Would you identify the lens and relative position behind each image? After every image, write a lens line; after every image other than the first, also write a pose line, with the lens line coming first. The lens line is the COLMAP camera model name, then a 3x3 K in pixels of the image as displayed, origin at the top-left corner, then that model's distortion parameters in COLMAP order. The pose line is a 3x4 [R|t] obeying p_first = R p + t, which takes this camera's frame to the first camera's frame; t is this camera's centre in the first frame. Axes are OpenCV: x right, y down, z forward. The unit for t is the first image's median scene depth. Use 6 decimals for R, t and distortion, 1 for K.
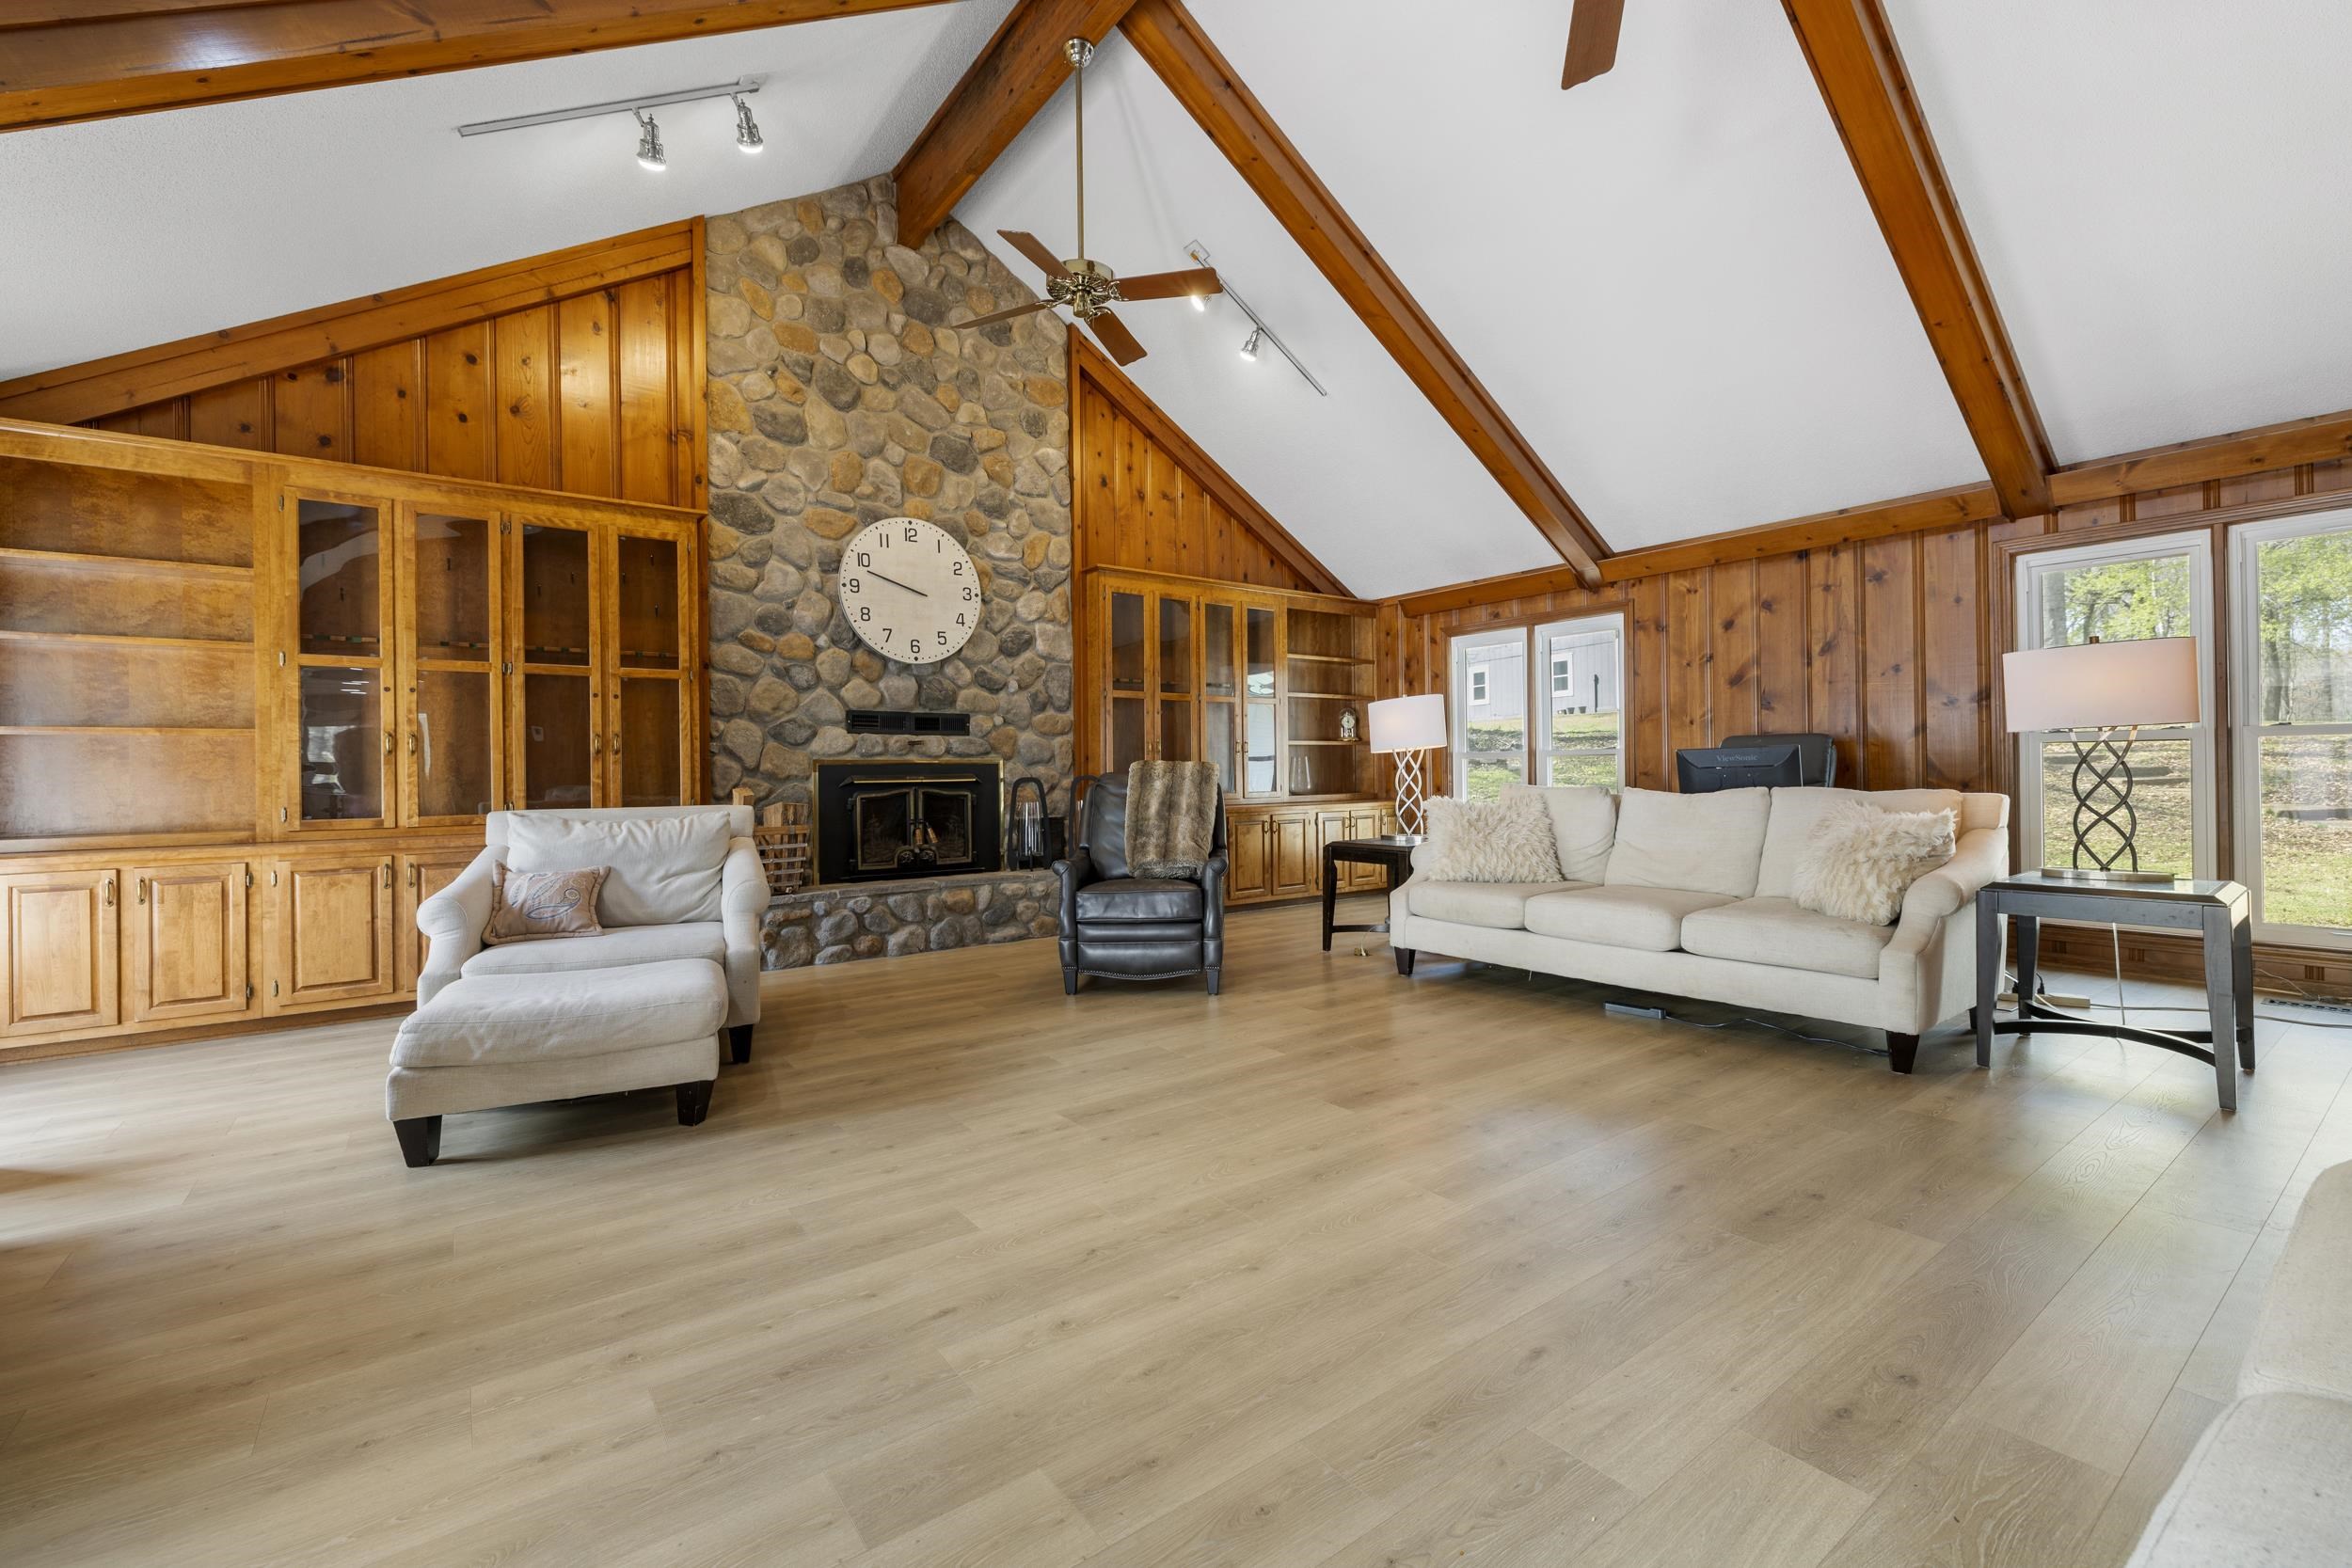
lens RADIAL K [[999.7, 0, 1162.1], [0, 999.7, 767.6], [0, 0, 1]] dist [0.001391, 0.000033]
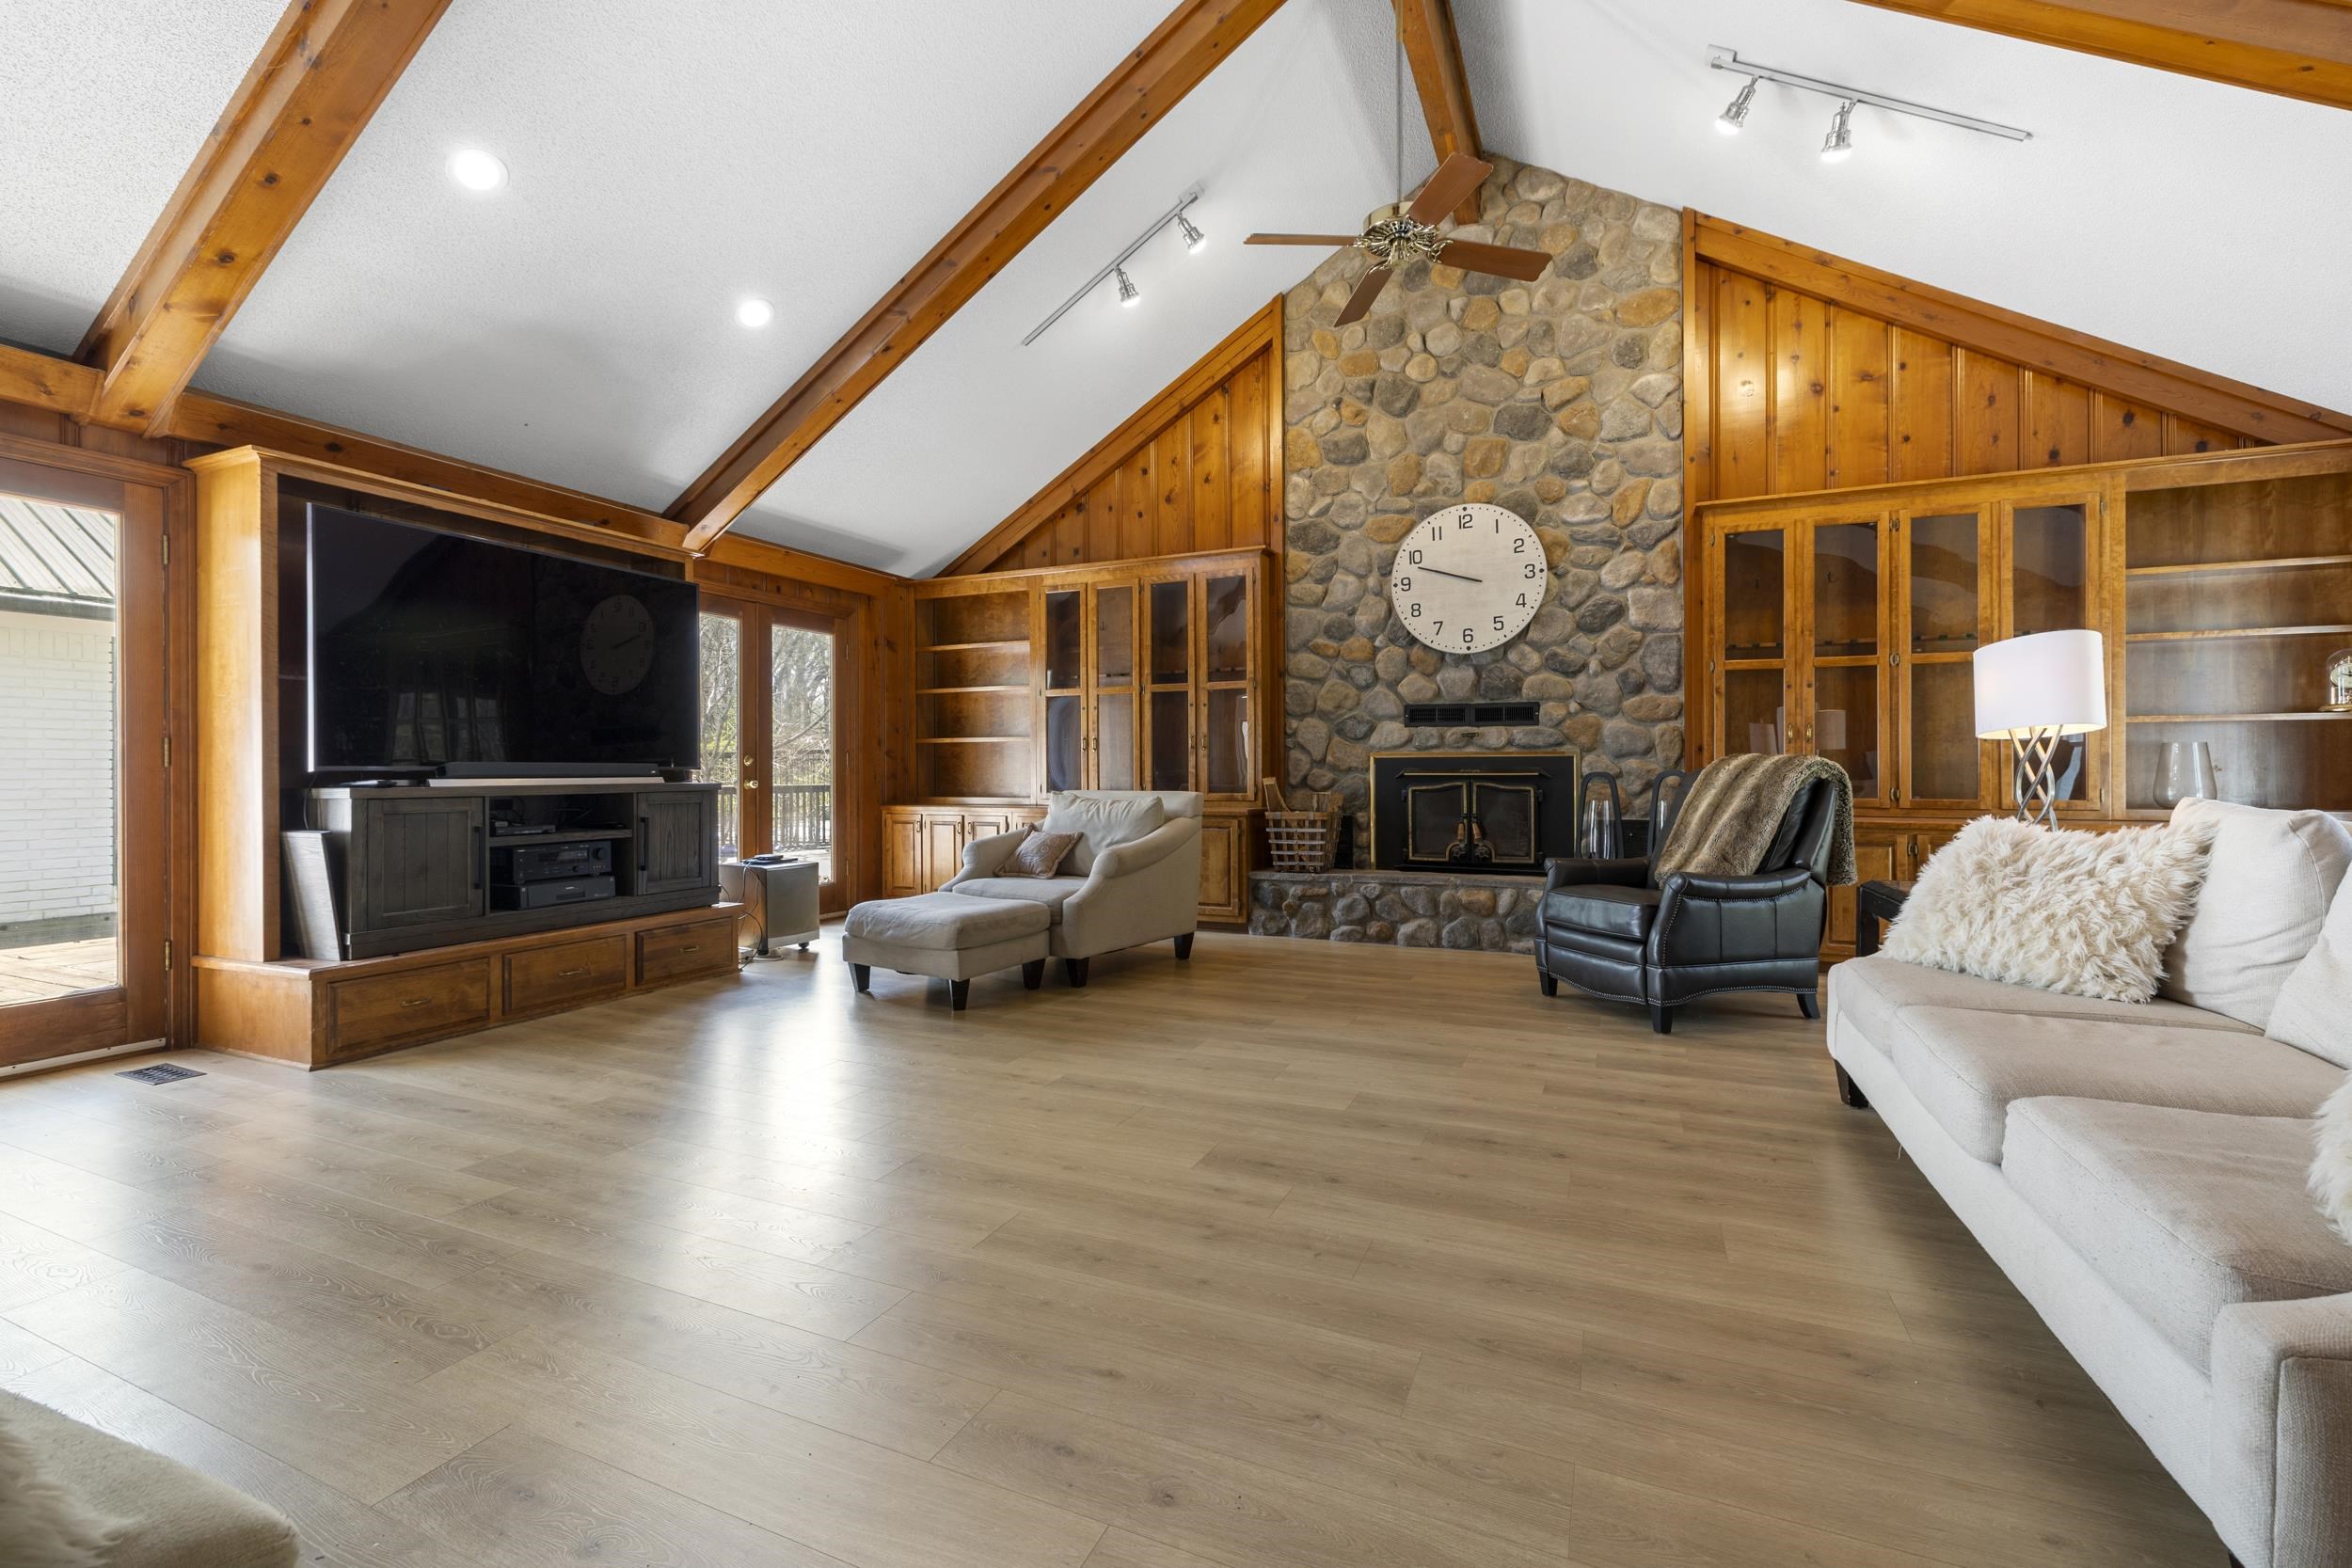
lens RADIAL K [[982.6, 0, 1169.4], [0, 982.6, 772.0], [0, 0, 1]] dist [0.000196, 0.000169]
pose [[0.498208, 0.014523, -0.866936, 0.480070], [0.000615, 0.999854, 0.017103, -0.005713], [0.867058, -0.009054, 0.498126, 0.296656]]
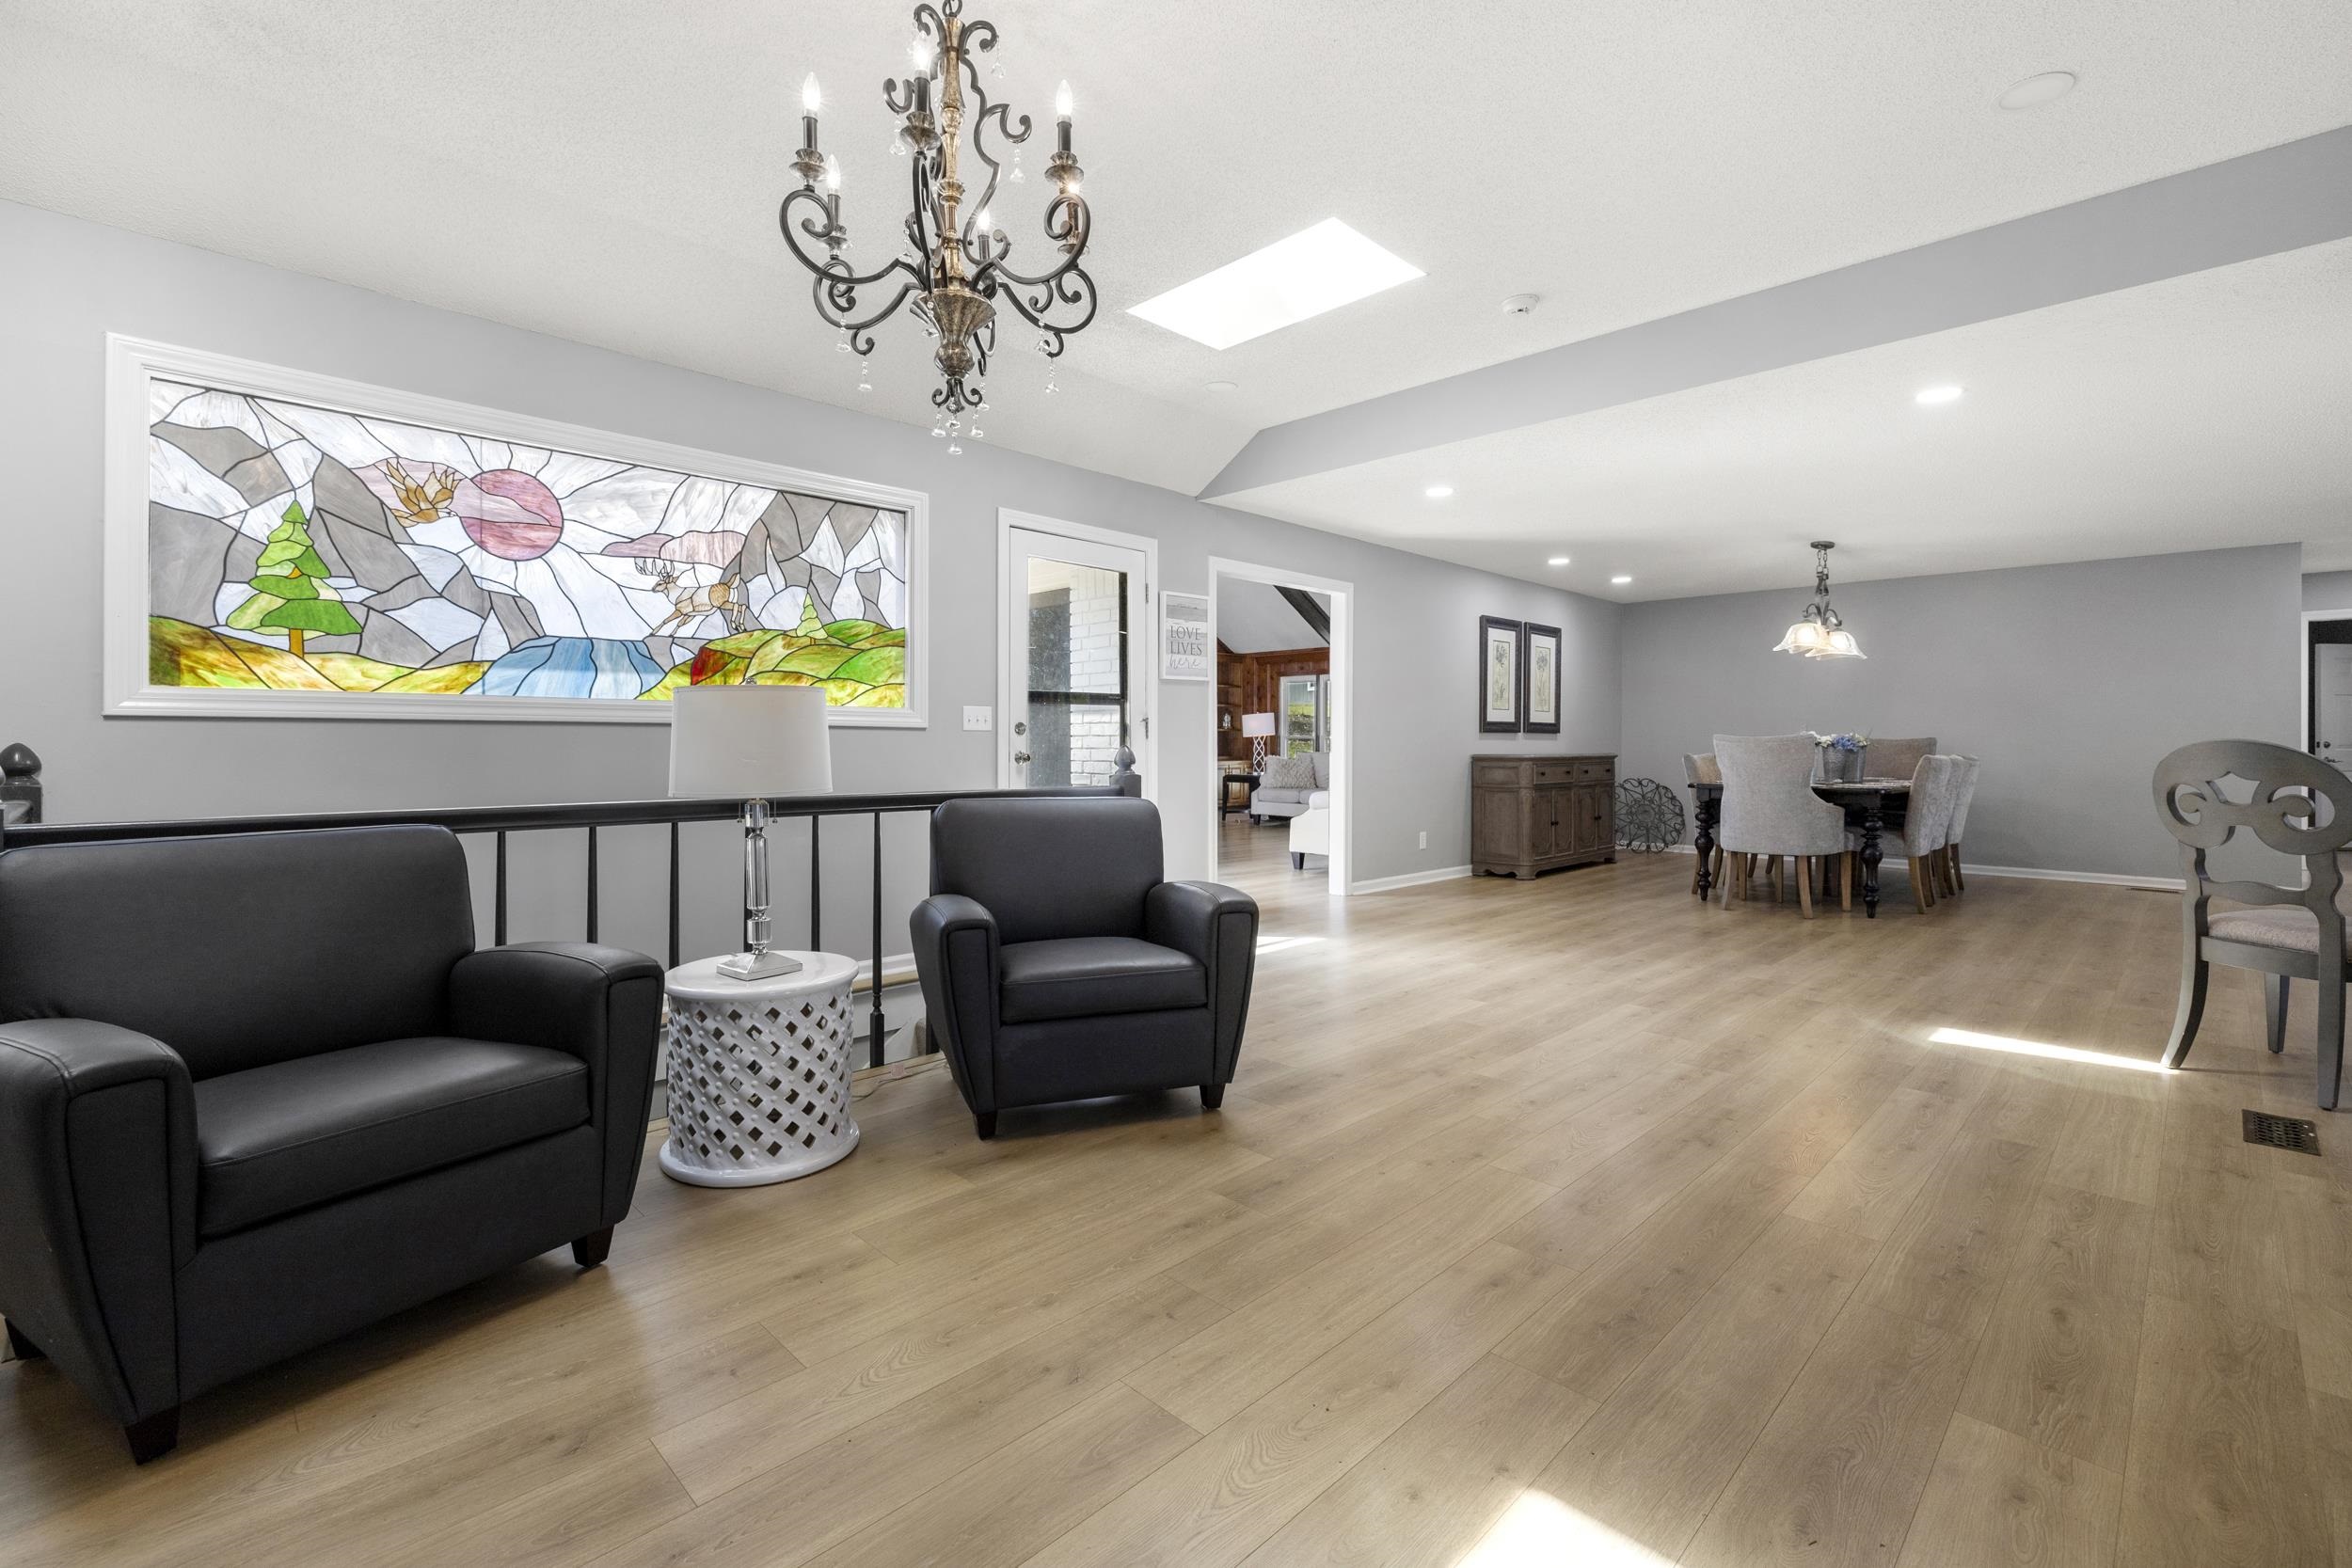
lens RADIAL K [[1015.3, 0, 1168.4], [0, 1015.3, 740.2], [0, 0, 1]] dist [-0.000045, -0.000109]
pose [[0.987729, 0.015298, 0.155425, -0.328546], [-0.015614, 0.999878, 0.000811, -0.005354], [-0.155394, -0.003228, 0.987847, -1.302421]]
